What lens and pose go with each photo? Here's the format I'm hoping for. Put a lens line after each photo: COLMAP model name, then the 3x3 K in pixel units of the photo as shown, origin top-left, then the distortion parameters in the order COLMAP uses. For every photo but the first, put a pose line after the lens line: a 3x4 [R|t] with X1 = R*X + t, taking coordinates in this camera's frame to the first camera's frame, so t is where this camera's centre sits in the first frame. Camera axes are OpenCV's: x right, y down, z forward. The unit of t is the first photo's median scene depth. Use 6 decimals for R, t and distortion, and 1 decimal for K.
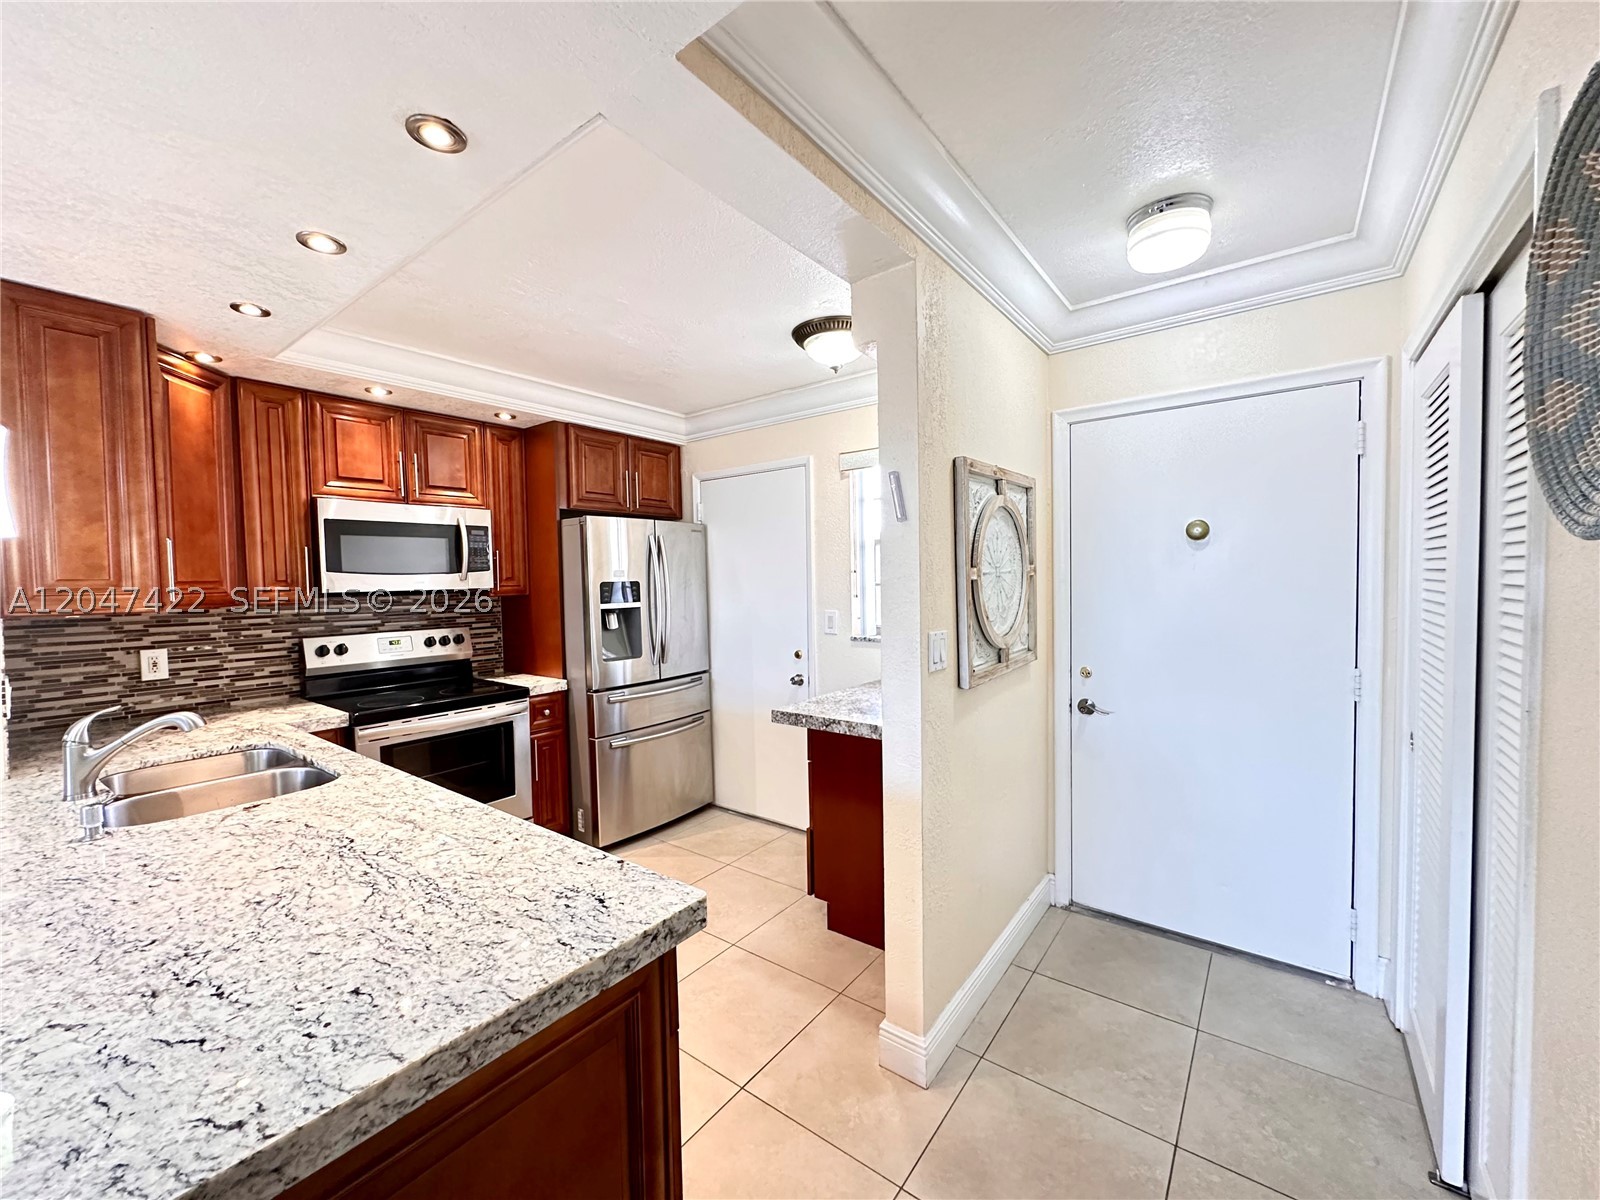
lens RADIAL K [[638.9, 0, 797.1], [0, 638.9, 602.4], [0, 0, 1]] dist [-0.004007, 0.000901]
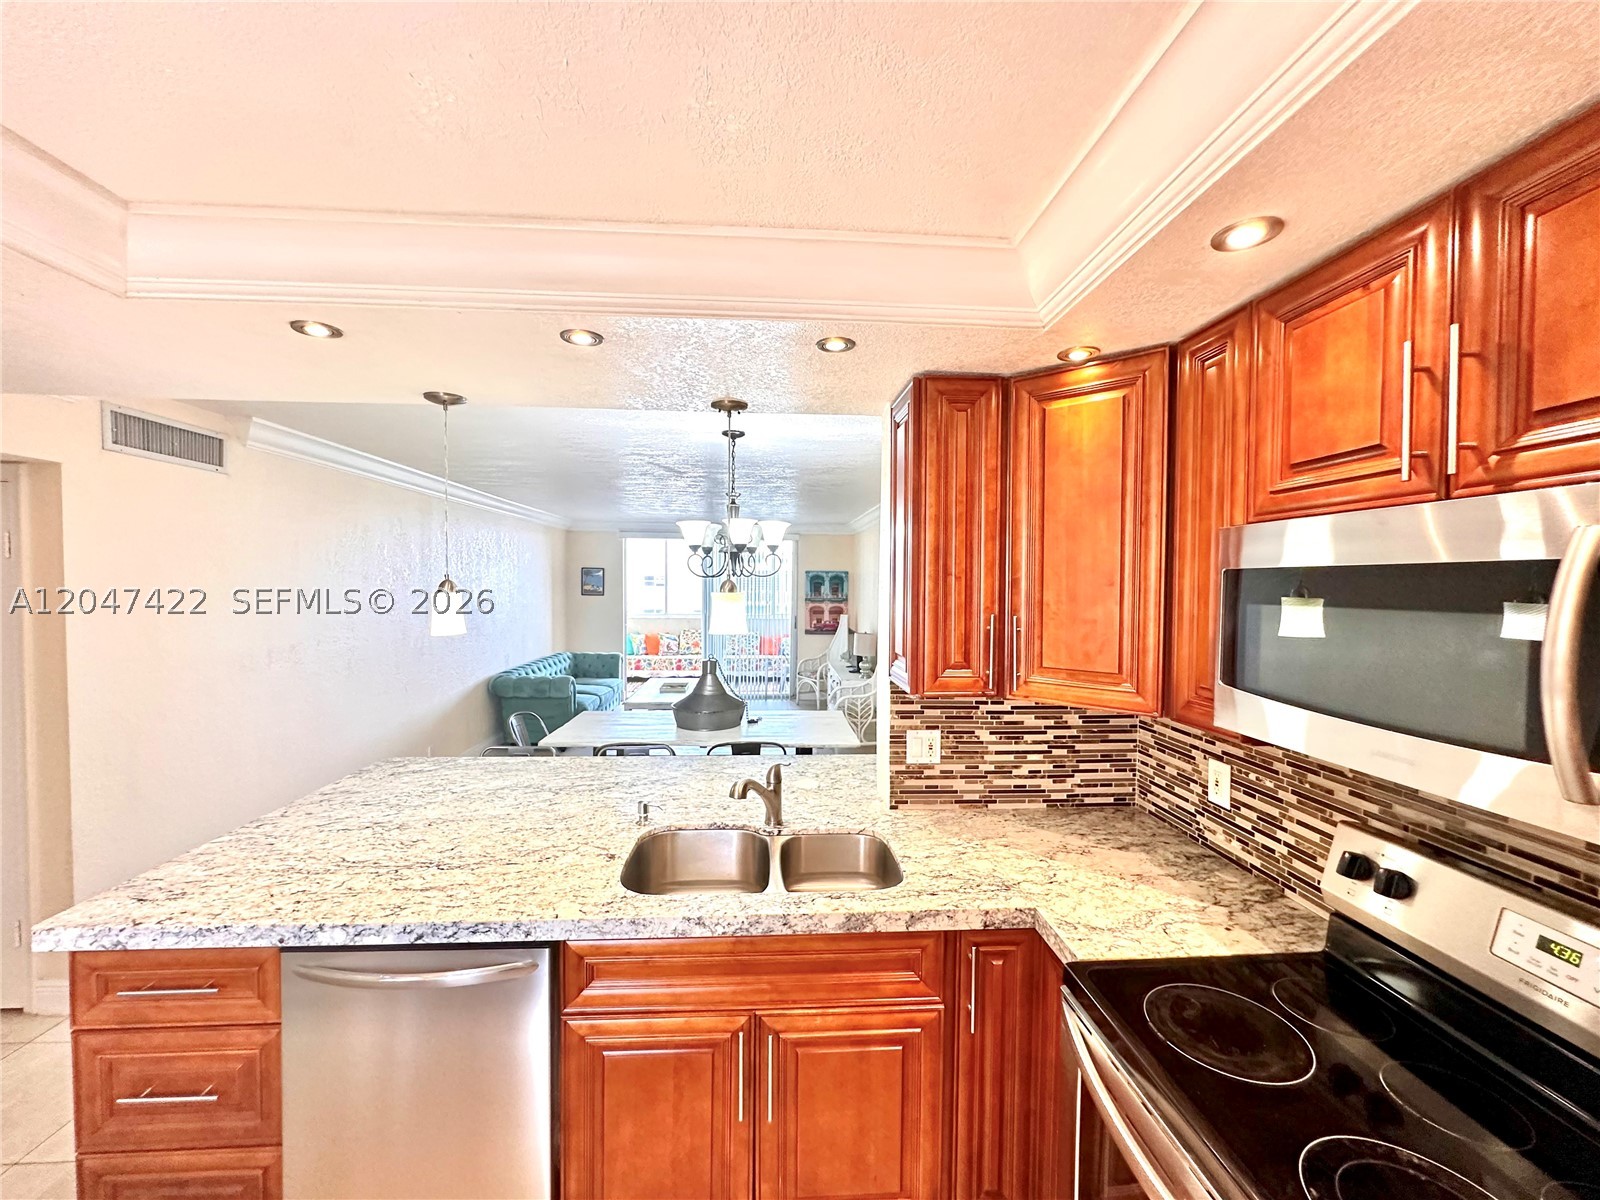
lens RADIAL K [[638.9, 0, 800.8], [0, 638.9, 601.8], [0, 0, 1]] dist [-0.004007, 0.000901]
pose [[-0.759407, 0.032593, -0.649799, -0.215108], [-0.019456, 0.997160, 0.072754, -0.146434], [0.650325, 0.067892, -0.756616, 1.242008]]
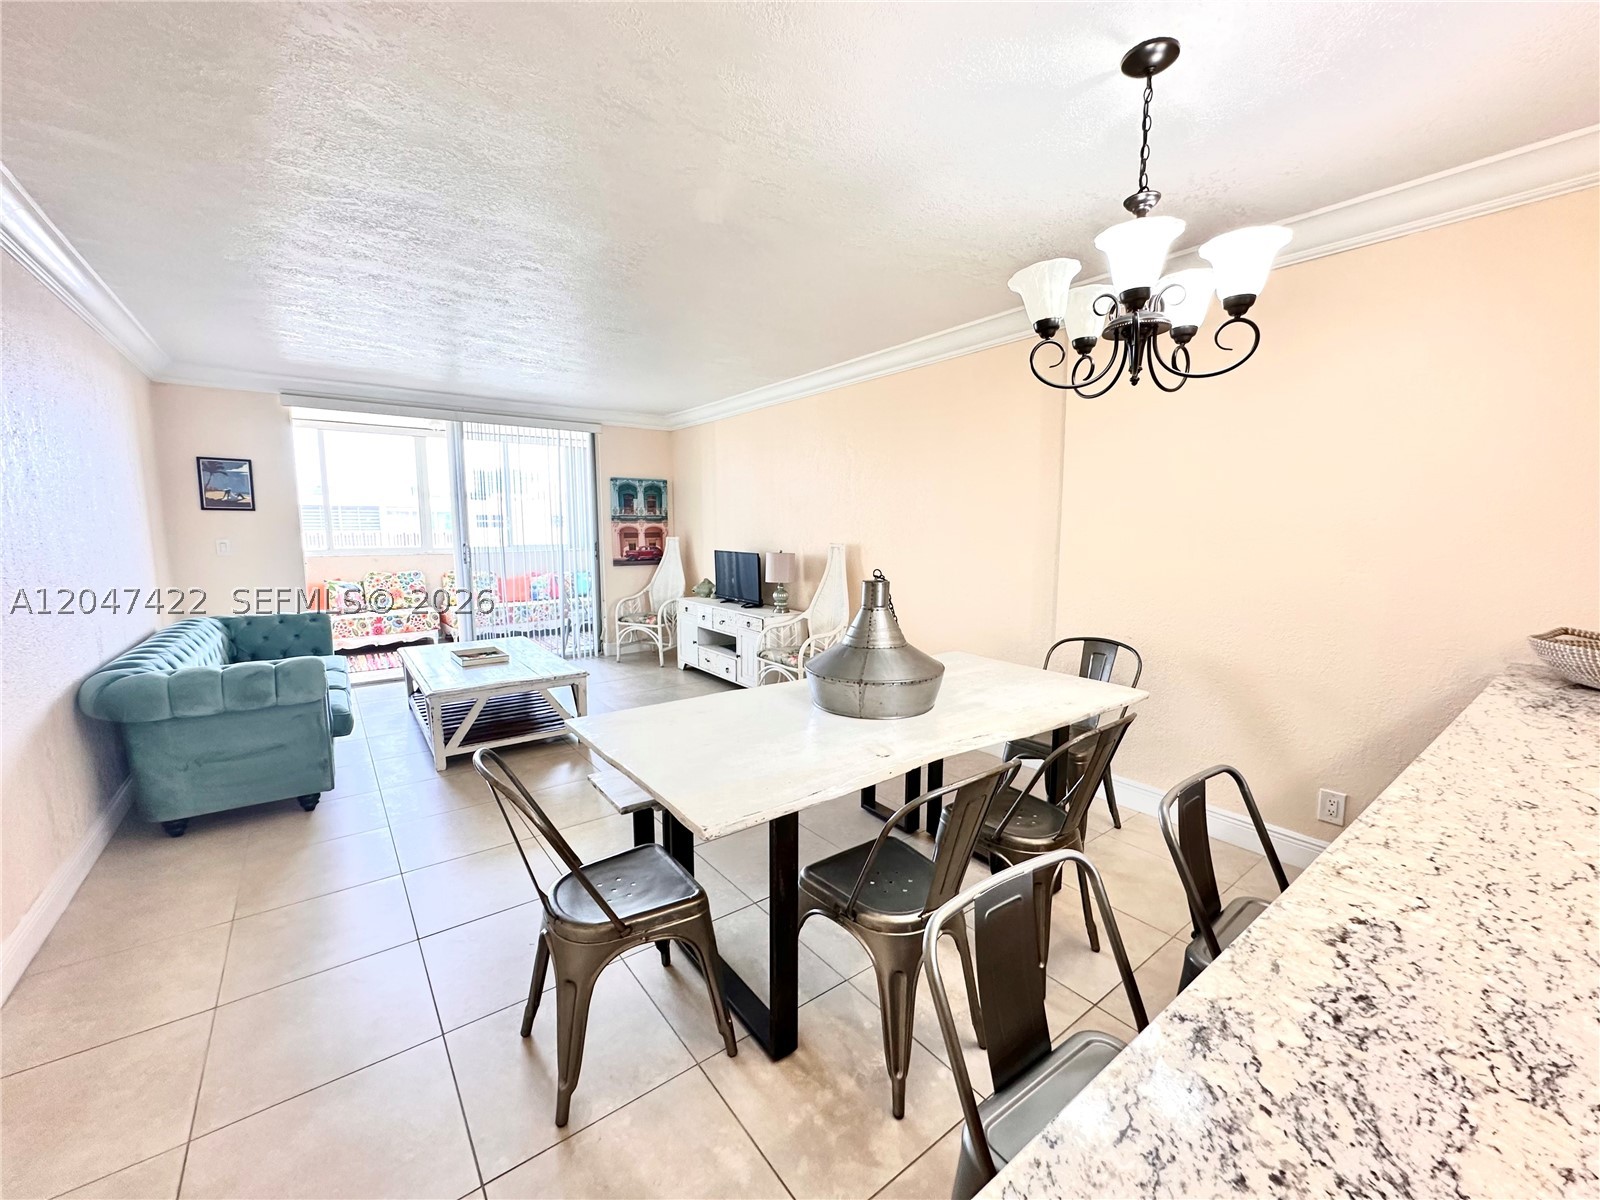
lens RADIAL K [[638.9, 0, 802.5], [0, 638.9, 600.6], [0, 0, 1]] dist [-0.004007, 0.000901]
pose [[-0.266789, 0.132055, -0.954665, -0.249722], [-0.031967, 0.988810, 0.145712, 0.030478], [0.963225, 0.069392, -0.259583, -0.004002]]
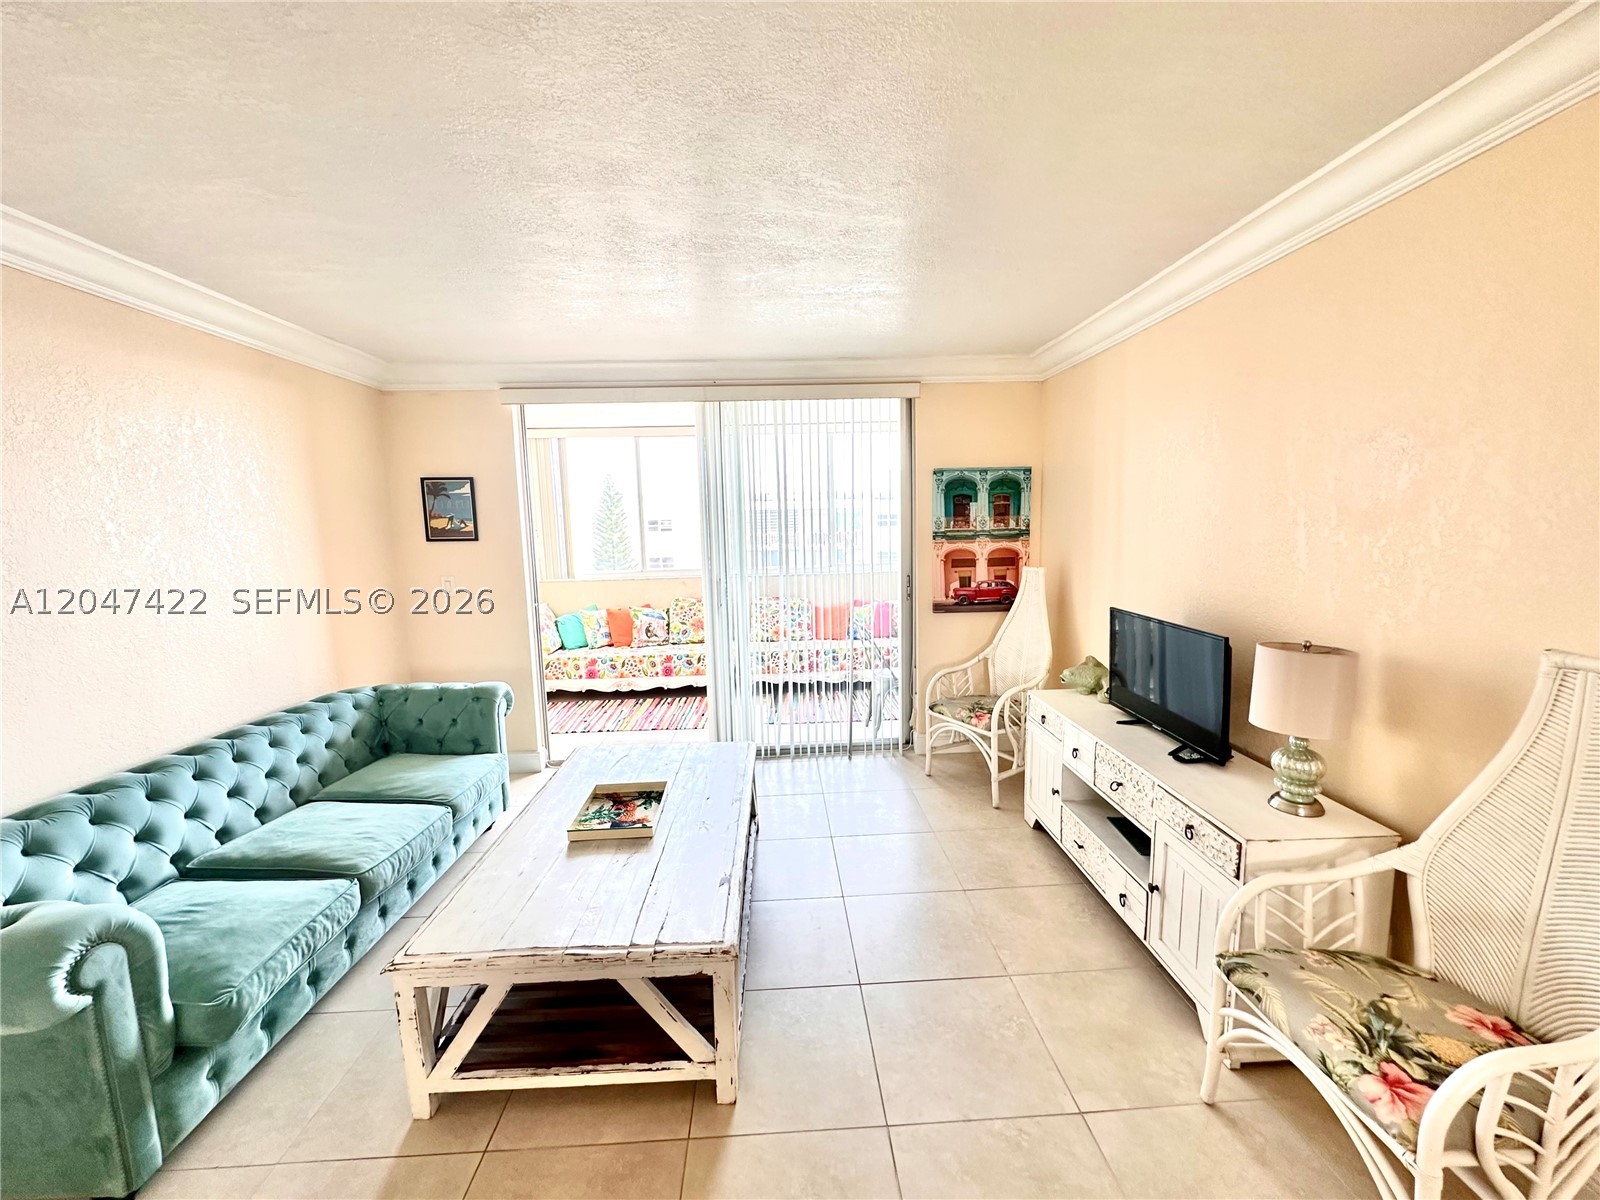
lens RADIAL K [[638.9, 0, 797.6], [0, 638.9, 606.9], [0, 0, 1]] dist [-0.004007, 0.000901]
pose [[-0.771512, 0.119221, -0.624945, -1.278914], [0.014086, 0.985246, 0.170565, 0.001327], [0.636059, 0.122790, -0.761808, -0.423219]]
